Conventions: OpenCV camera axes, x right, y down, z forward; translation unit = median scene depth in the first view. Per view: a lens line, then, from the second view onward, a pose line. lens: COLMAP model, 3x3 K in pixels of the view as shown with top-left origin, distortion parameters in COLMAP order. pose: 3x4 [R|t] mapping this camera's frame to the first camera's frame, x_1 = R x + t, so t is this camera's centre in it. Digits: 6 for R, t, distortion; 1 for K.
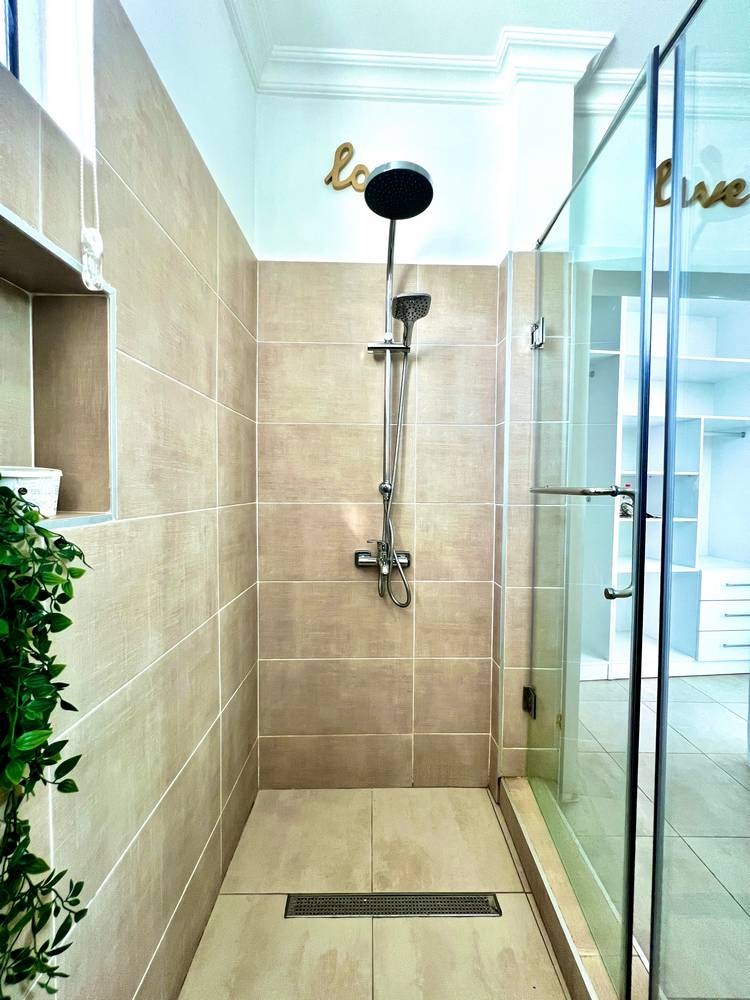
lens RADIAL K [[399.3, 0, 380.0], [0, 399.3, 499.2], [0, 0, 1]] dist [0.002265, 0.000078]
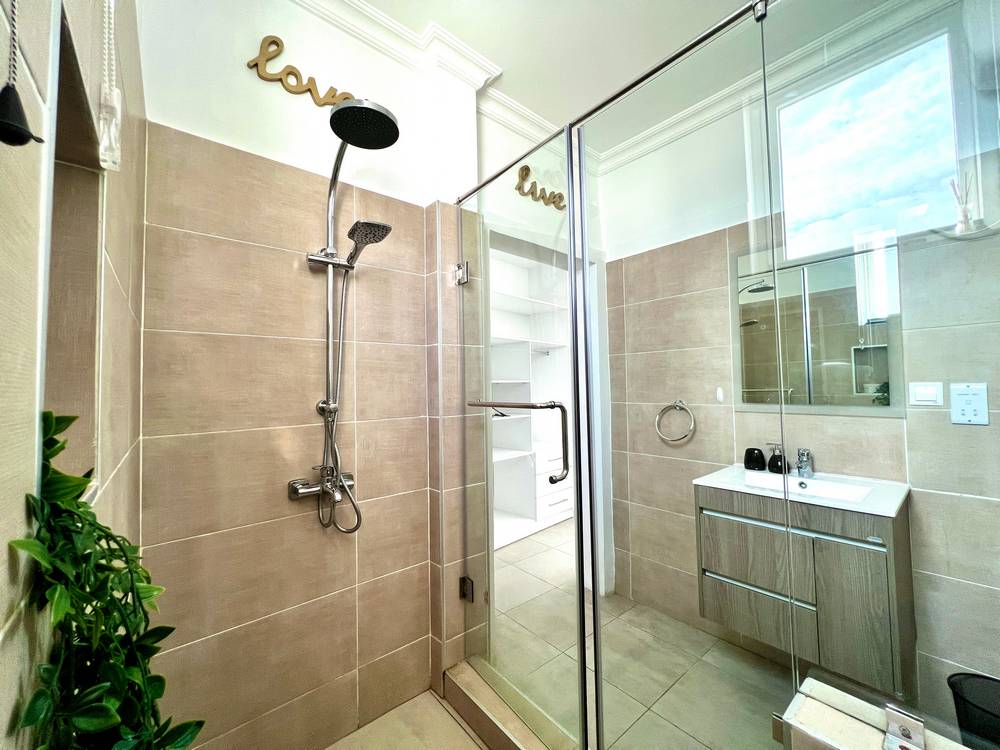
lens RADIAL K [[399.3, 0, 500.9], [0, 399.3, 372.8], [0, 0, 1]] dist [0.002265, 0.000078]
pose [[0.774821, -0.000566, 0.632181, -0.258611], [0.047147, 0.997267, -0.056891, -0.036668], [-0.630420, 0.073886, 0.772730, 0.012185]]
